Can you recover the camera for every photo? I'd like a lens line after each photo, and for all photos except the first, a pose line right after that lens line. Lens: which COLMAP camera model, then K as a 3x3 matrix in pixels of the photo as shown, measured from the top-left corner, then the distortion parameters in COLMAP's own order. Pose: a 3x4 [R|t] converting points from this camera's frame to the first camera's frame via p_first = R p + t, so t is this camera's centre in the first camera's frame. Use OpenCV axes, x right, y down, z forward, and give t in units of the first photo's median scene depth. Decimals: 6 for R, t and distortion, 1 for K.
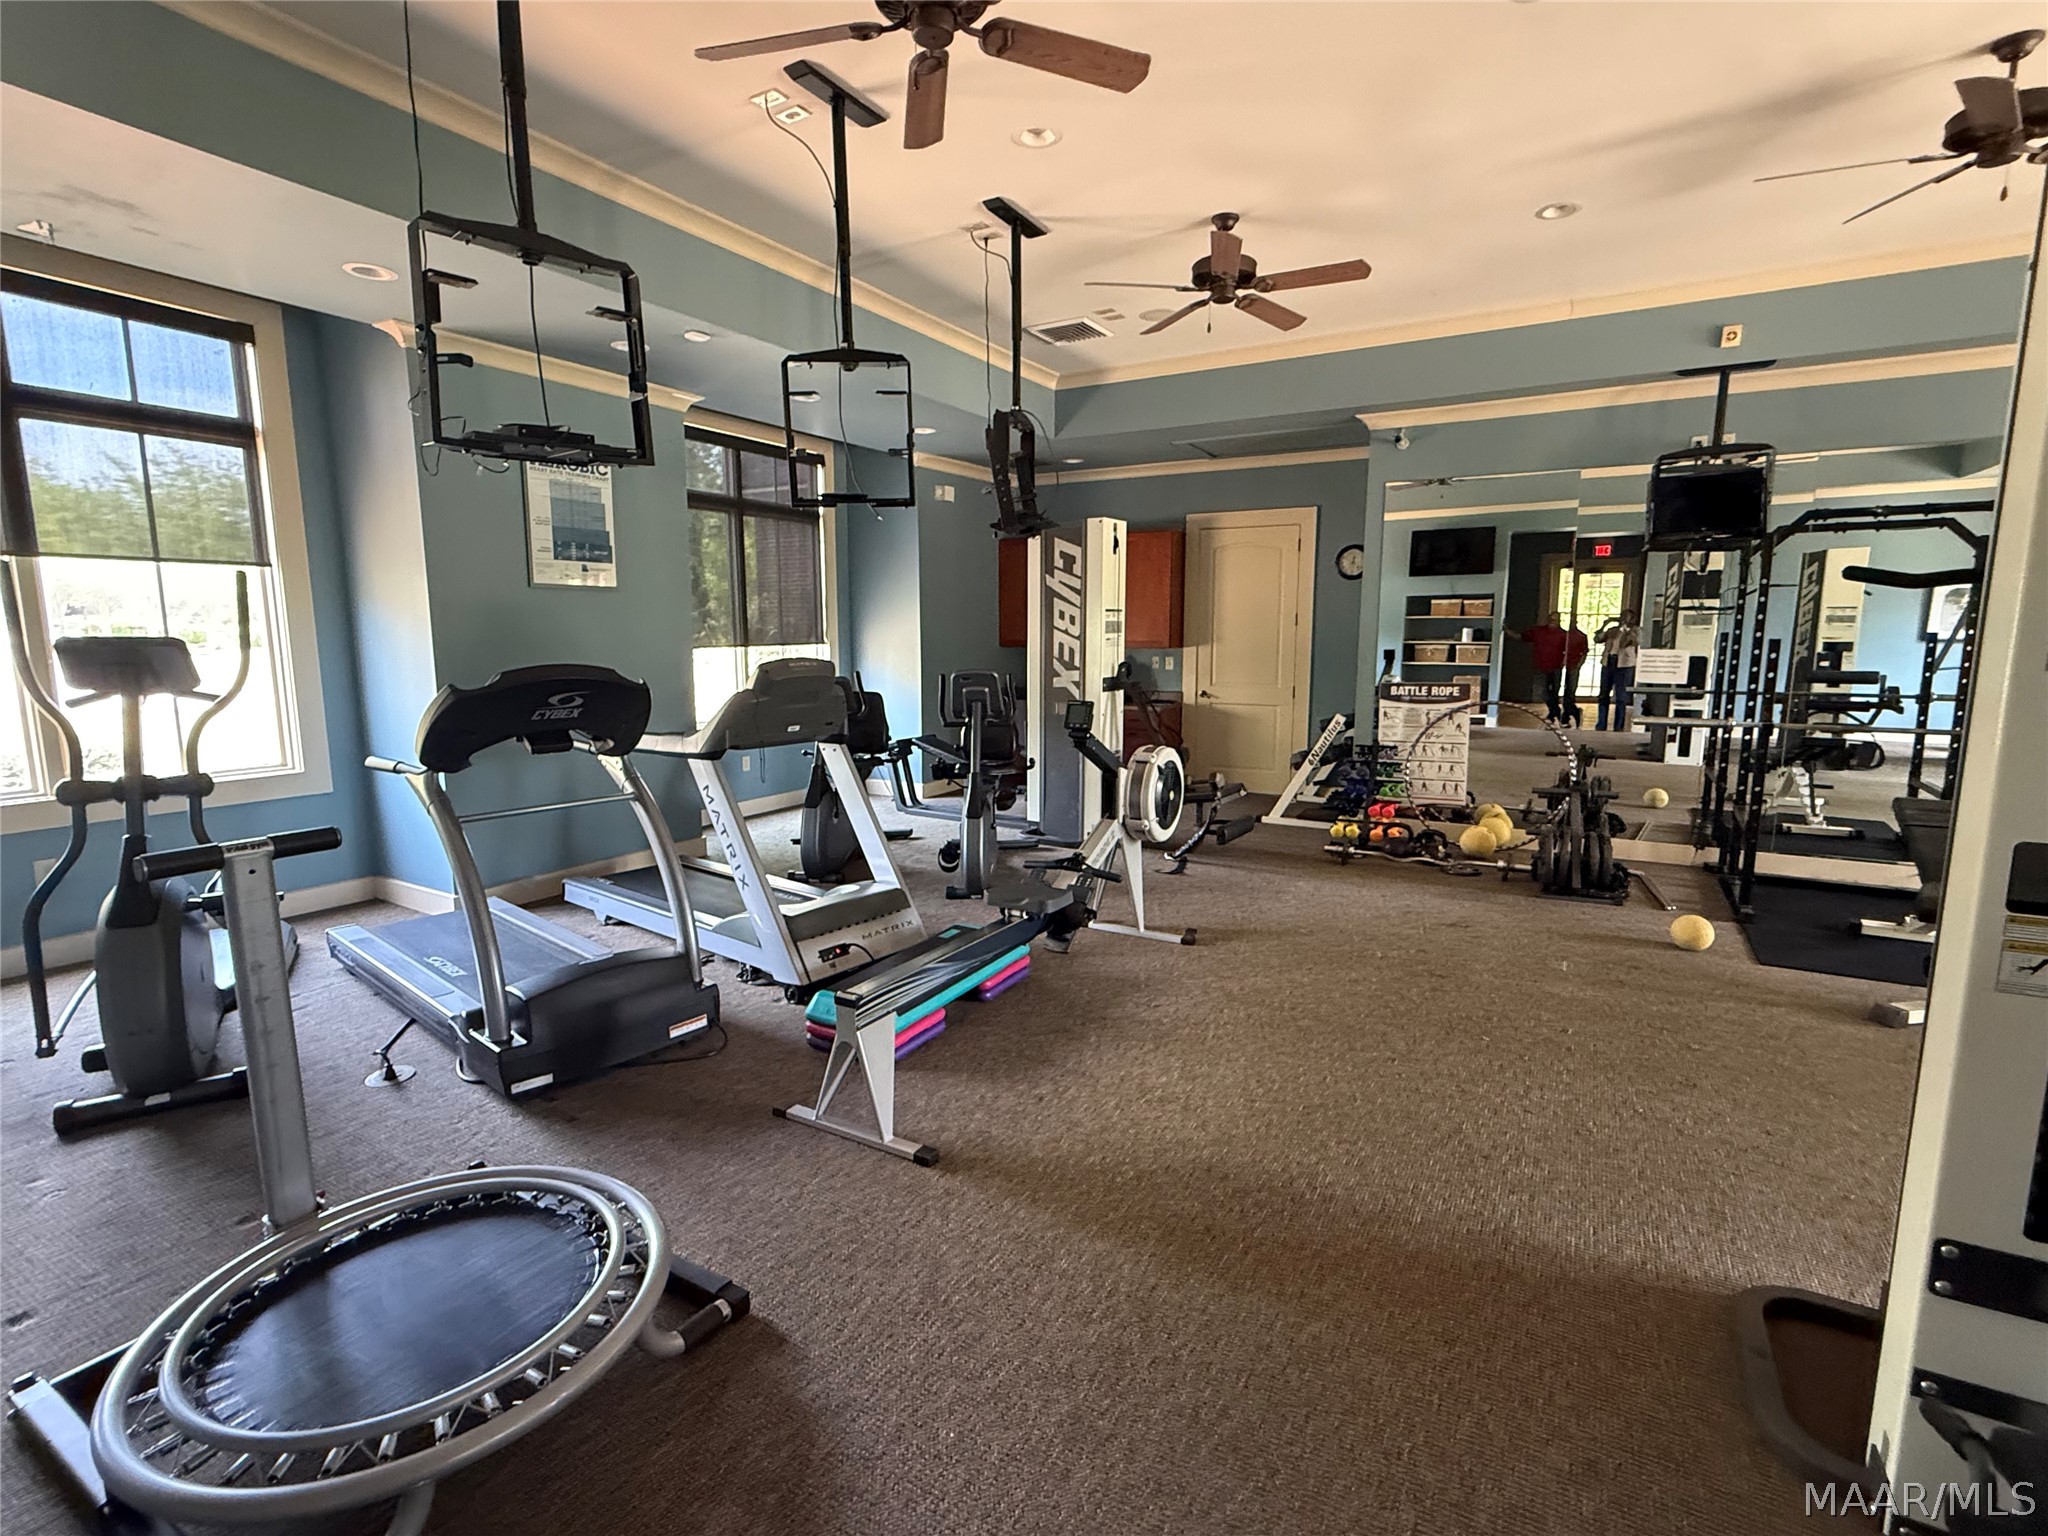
lens RADIAL K [[965.6, 0, 1018.7], [0, 965.6, 766.2], [0, 0, 1]] dist [-0.000475, 0.000231]
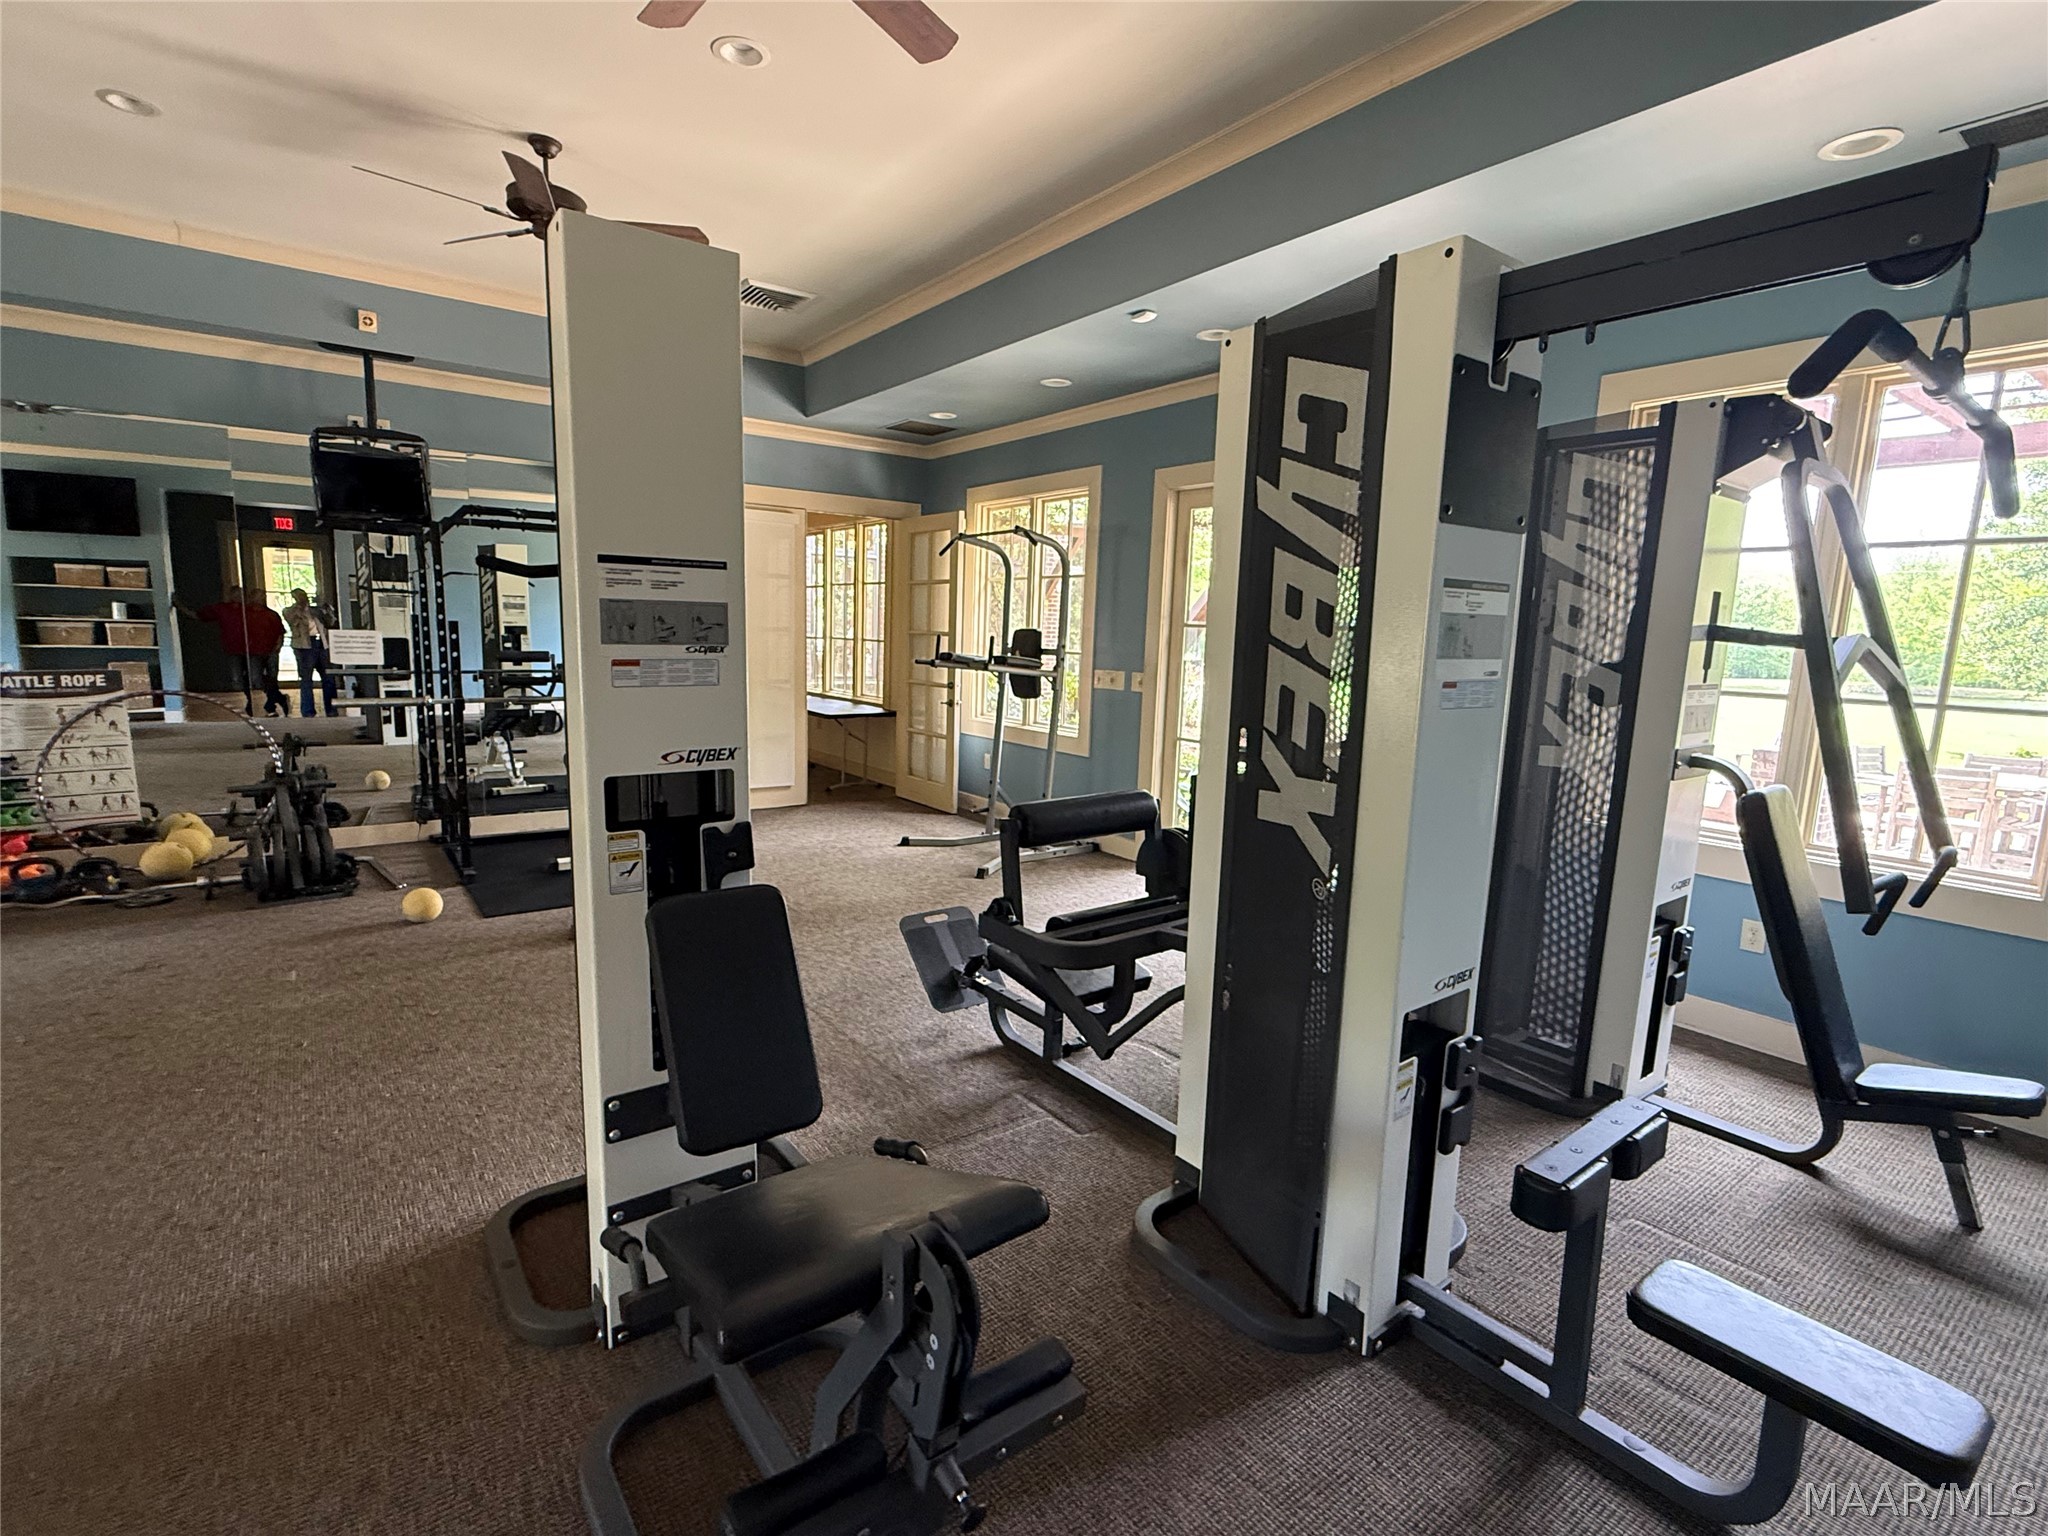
lens RADIAL K [[965.6, 0, 1018.7], [0, 965.6, 766.2], [0, 0, 1]] dist [-0.000475, 0.000231]
pose [[0.391851, -0.117552, 0.912488, 0.017444], [0.101169, 0.991295, 0.084259, 0.001977], [-0.914449, 0.059299, 0.400333, -0.004718]]
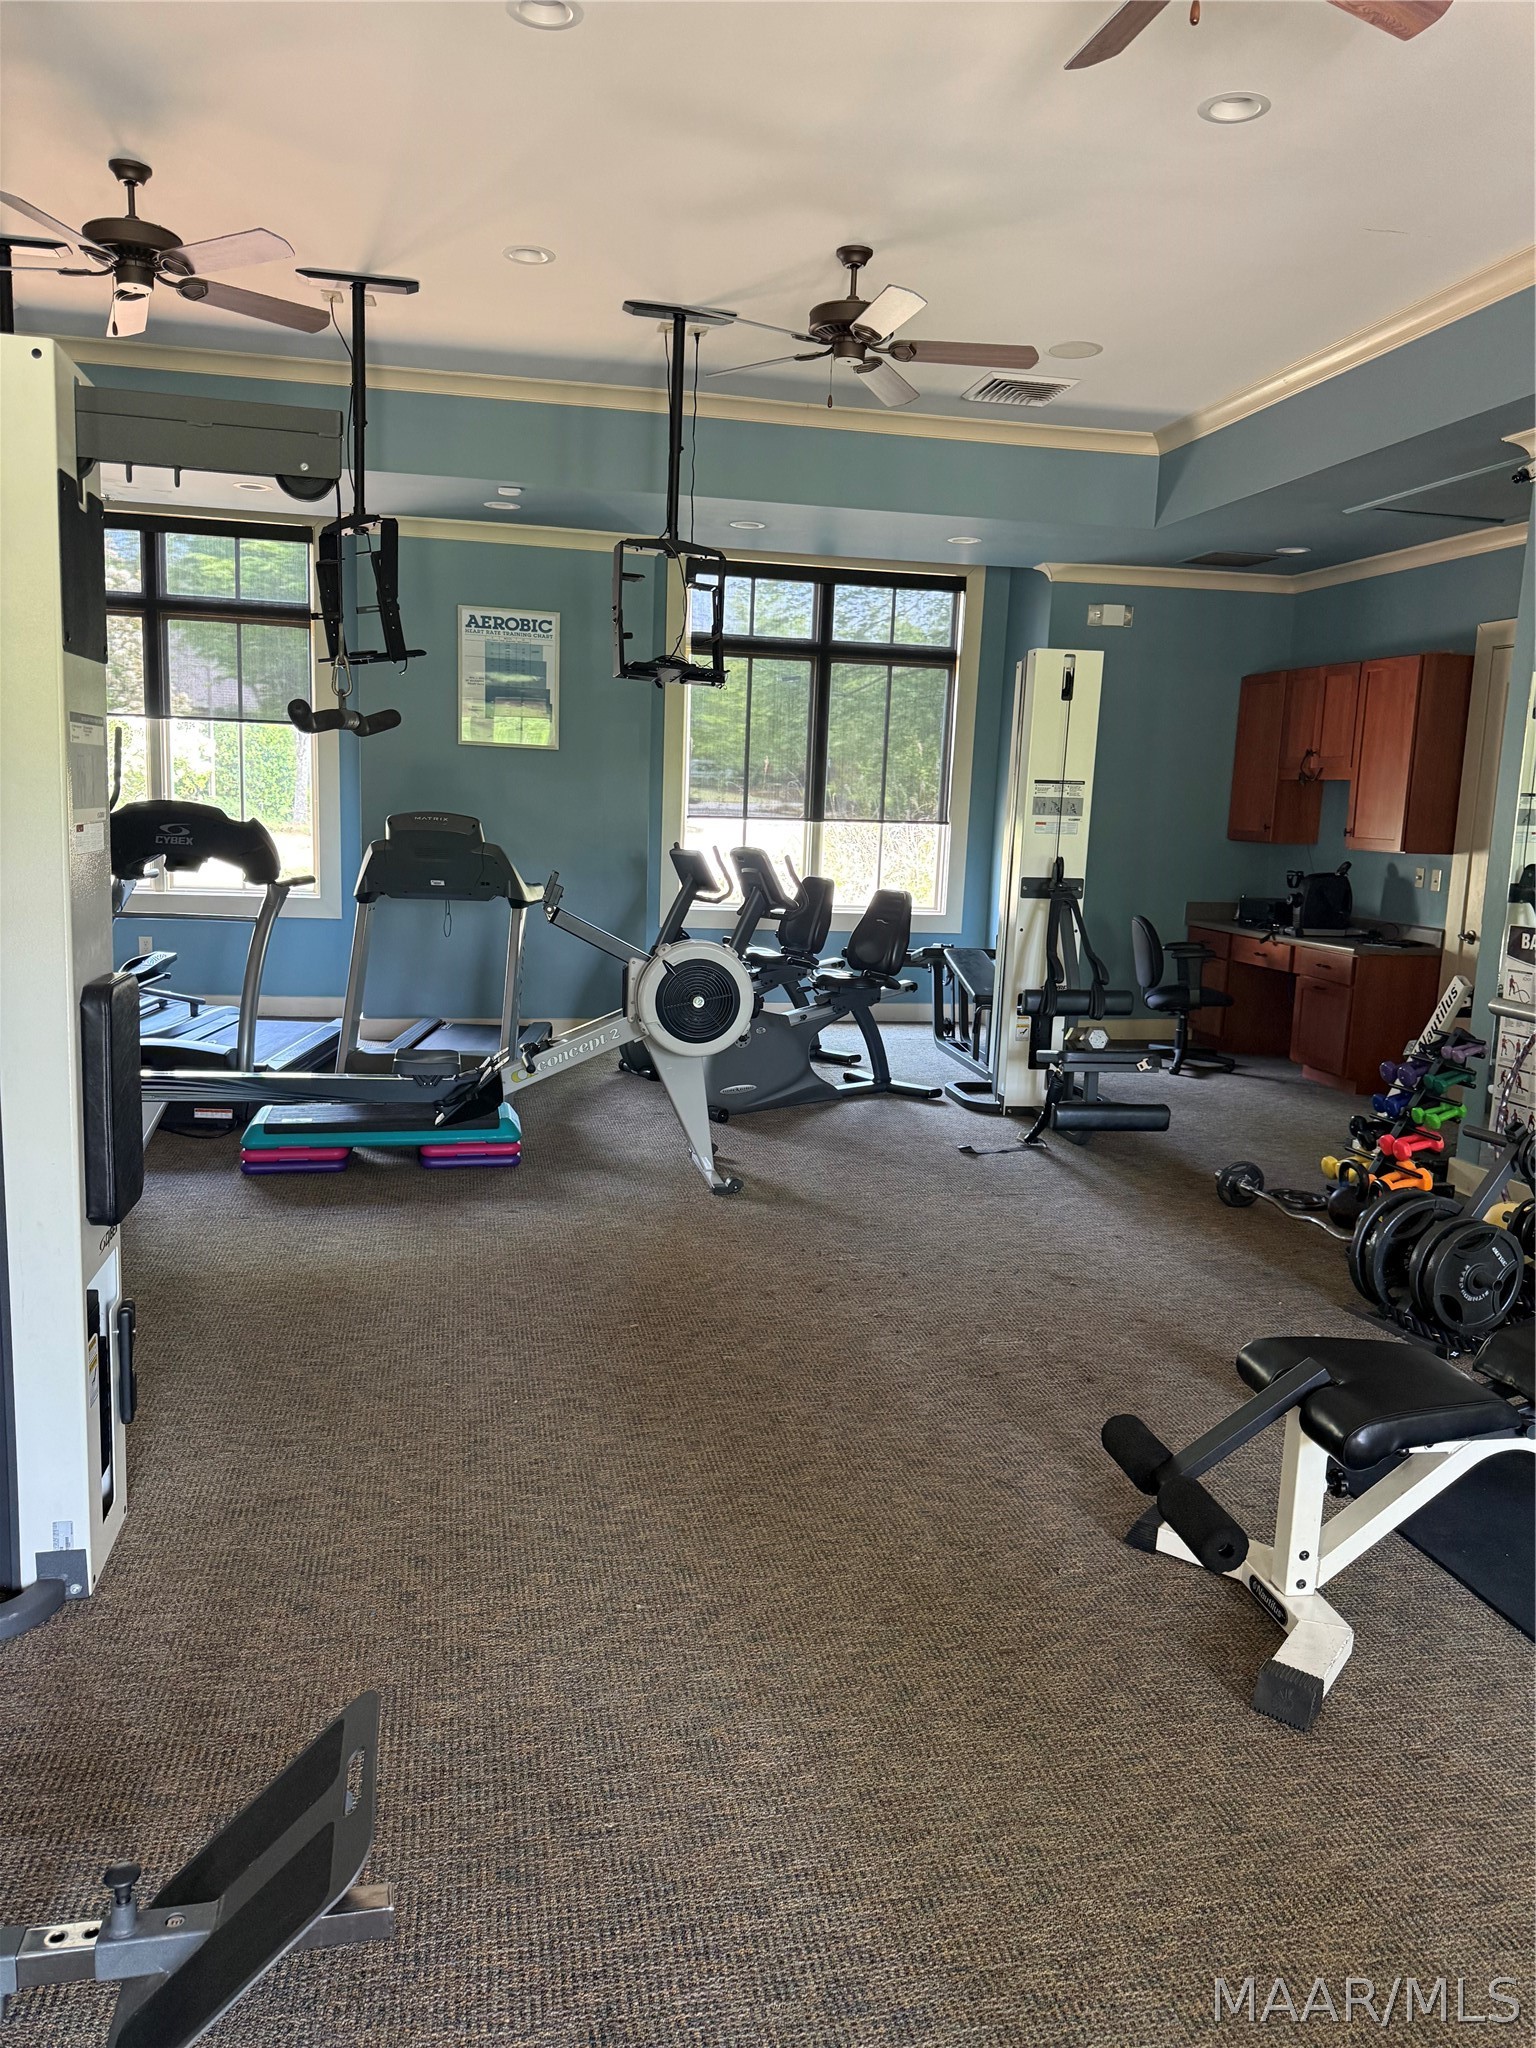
lens RADIAL K [[1441.2, 0, 768.0], [0, 1441.2, 1024.0], [0, 0, 1]] dist [0.039504, -0.001411]
pose [[0.669273, 0.144354, -0.728859, 0.839322], [-0.142678, 0.987659, 0.064596, -0.029854], [0.729189, 0.060760, 0.681609, 0.166850]]
